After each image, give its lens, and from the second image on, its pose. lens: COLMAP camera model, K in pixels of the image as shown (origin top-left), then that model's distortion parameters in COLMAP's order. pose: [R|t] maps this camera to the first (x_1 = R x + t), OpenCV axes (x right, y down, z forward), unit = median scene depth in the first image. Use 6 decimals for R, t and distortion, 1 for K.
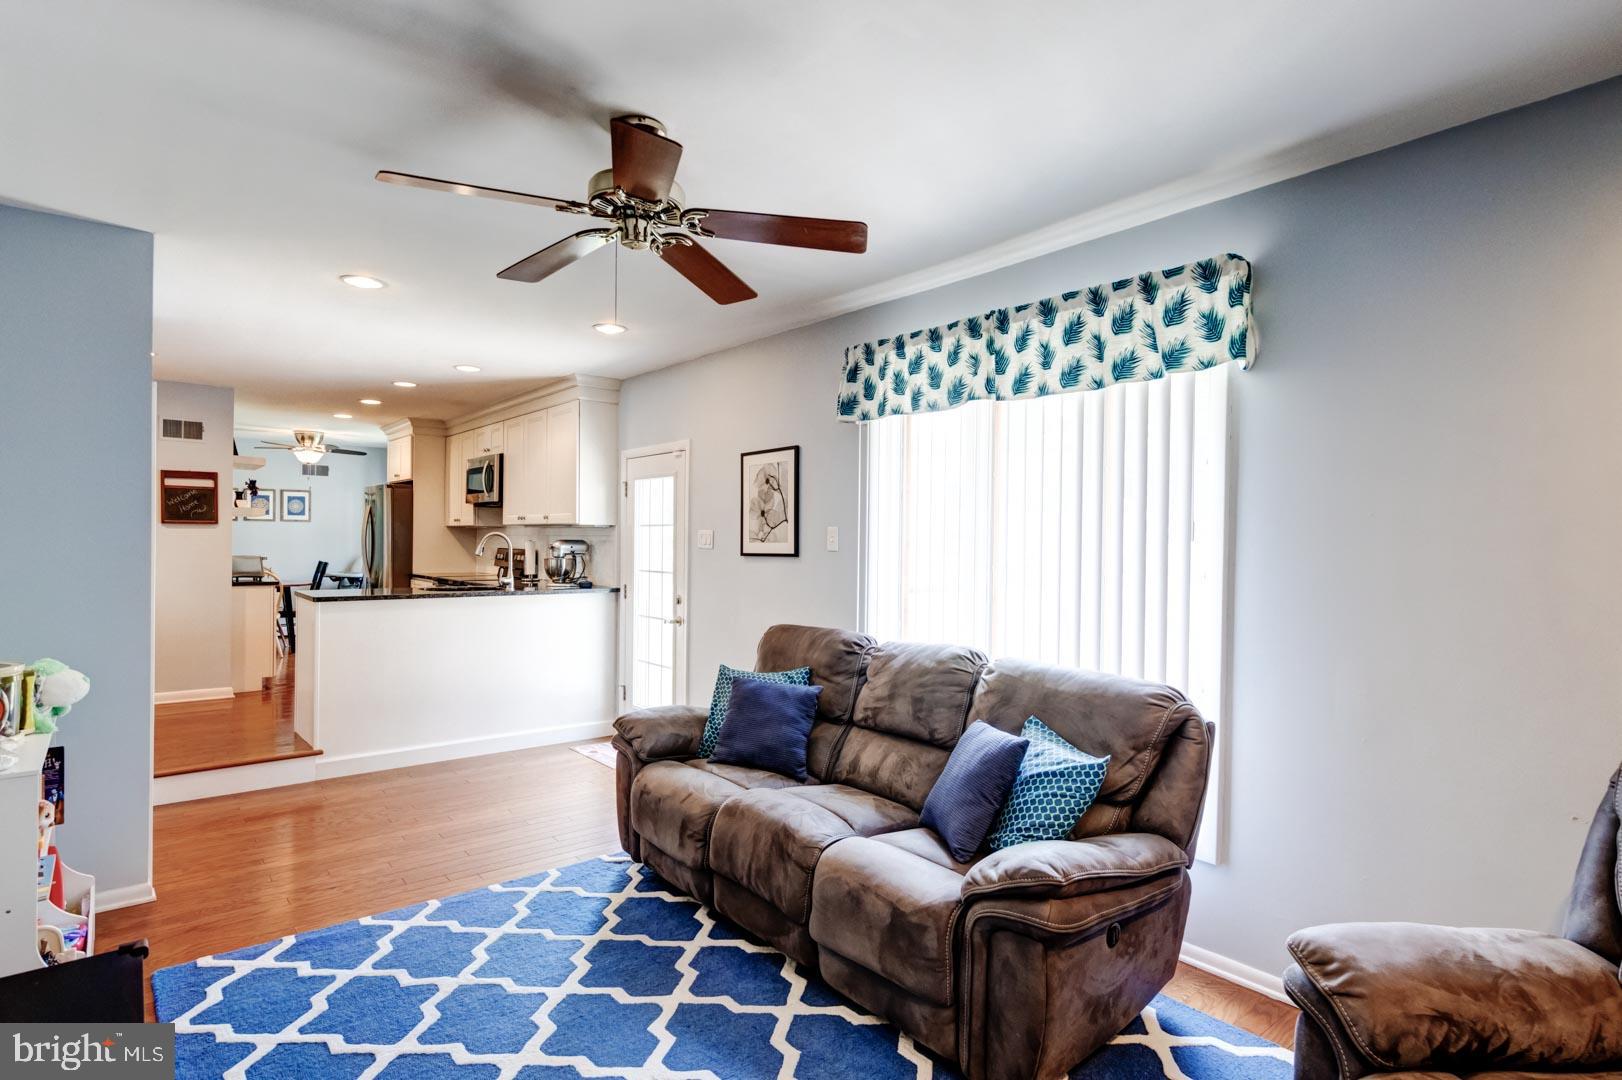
lens RADIAL K [[828.7, 0, 809.4], [0, 828.7, 548.1], [0, 0, 1]] dist [0.002287, 0.000694]
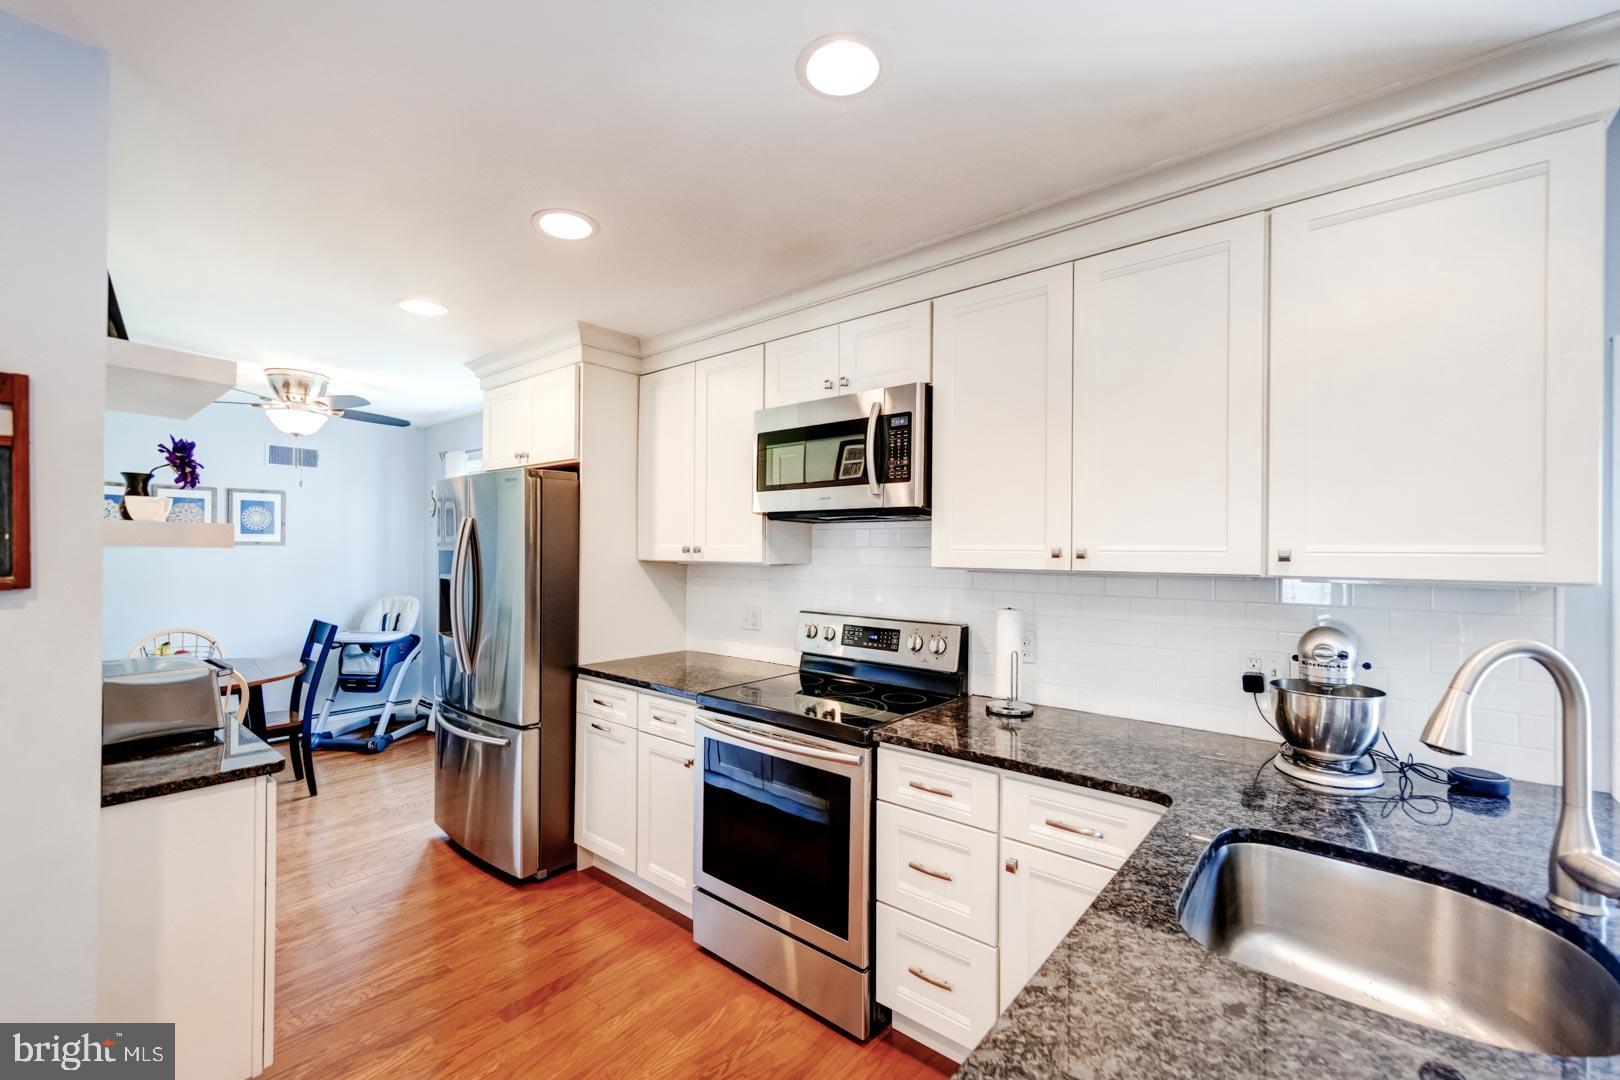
lens RADIAL K [[671.9, 0, 814.9], [0, 671.9, 546.3], [0, 0, 1]] dist [0.001932, 0.000113]
pose [[0.983357, -0.003637, 0.181647, -0.628763], [0.005816, 0.999917, -0.011466, -0.045247], [-0.181590, 0.012332, 0.983297, 0.919044]]
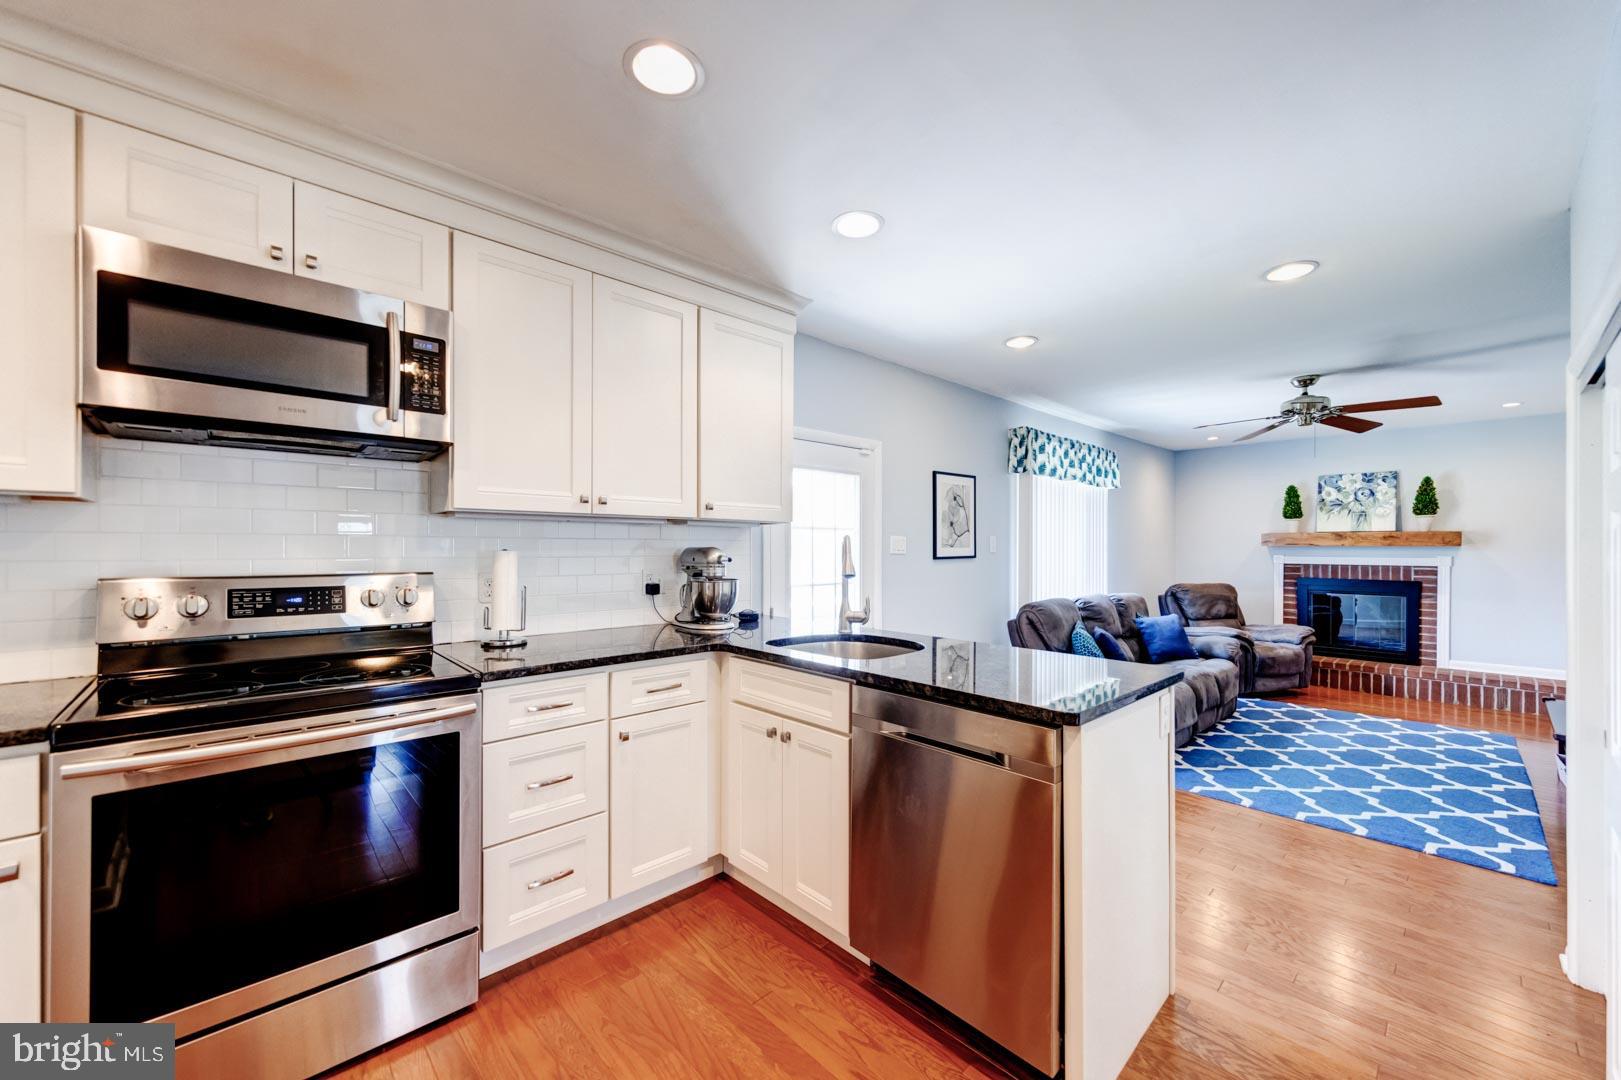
lens RADIAL K [[620.9, 0, 804.2], [0, 620.9, 547.9], [0, 0, 1]] dist [0.003016, 0.000031]
pose [[-0.049035, -0.010624, 0.998741, -0.859869], [0.007272, 0.999913, 0.010994, -0.015956], [-0.998771, 0.007802, -0.048953, 1.121868]]
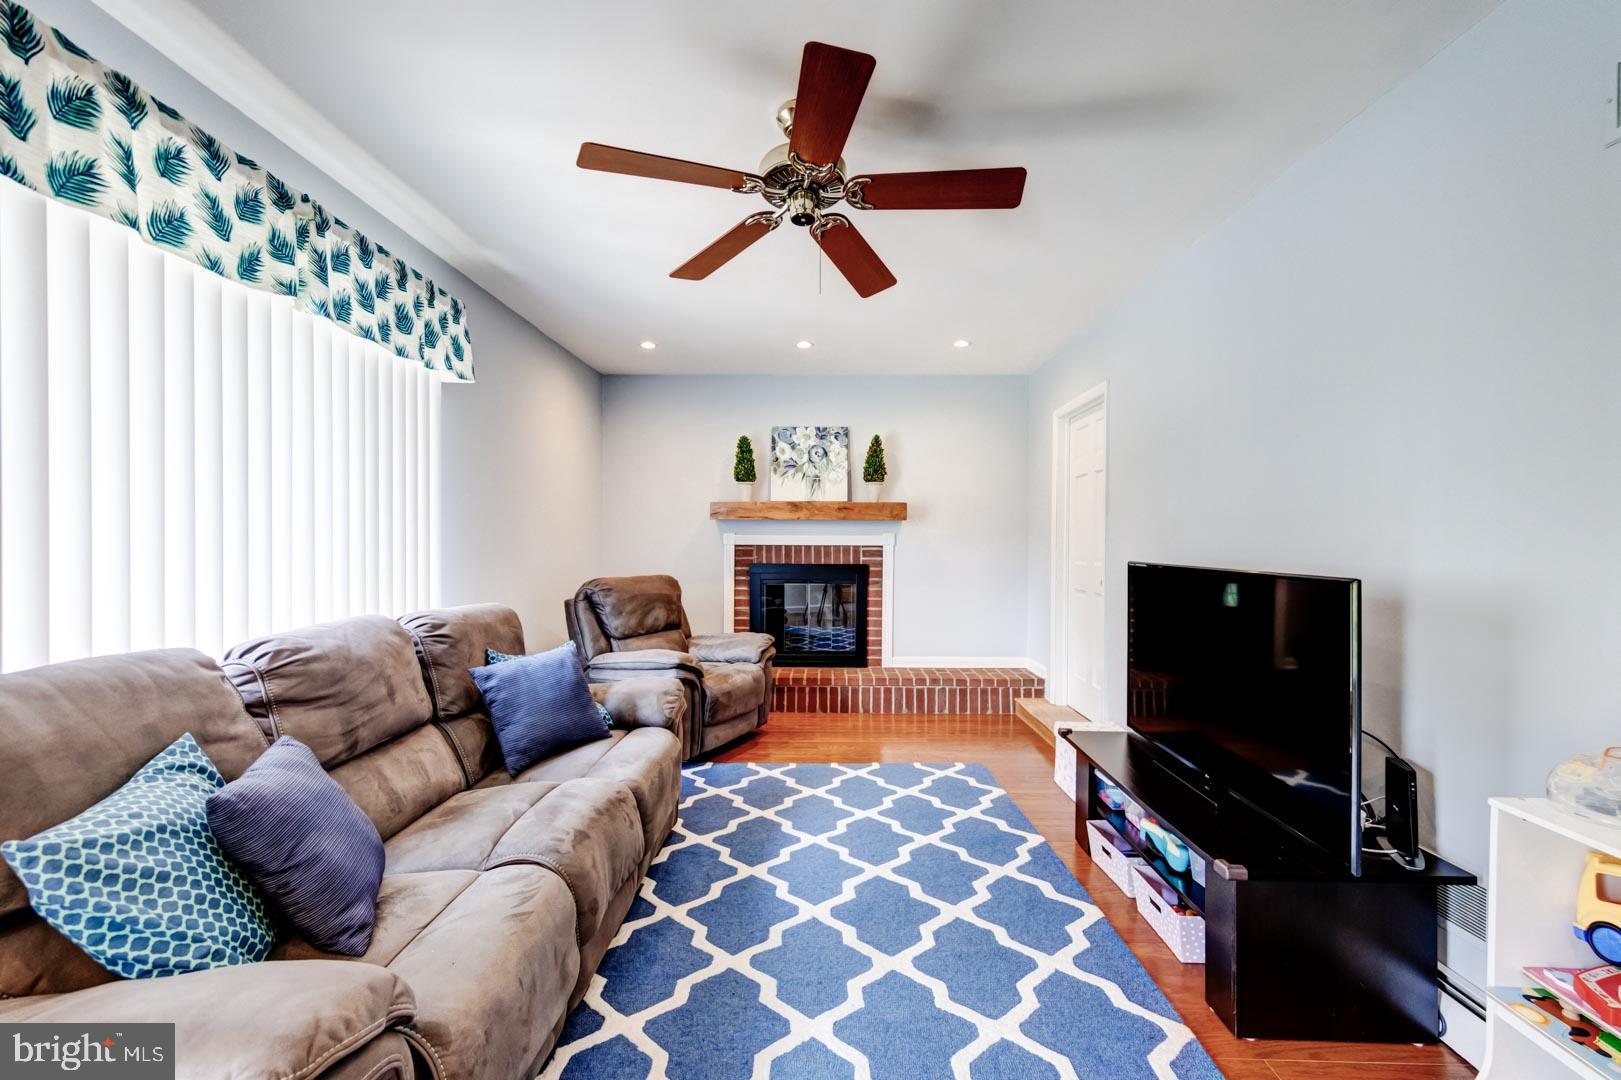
lens RADIAL K [[644.3, 0, 816.4], [0, 644.3, 548.5], [0, 0, 1]] dist [0.003077, 0.000170]
pose [[-0.757875, -0.018592, 0.652135, -0.345639], [-0.004812, 0.999726, 0.022909, 0.020878], [-0.652382, 0.014224, -0.757757, 0.720211]]
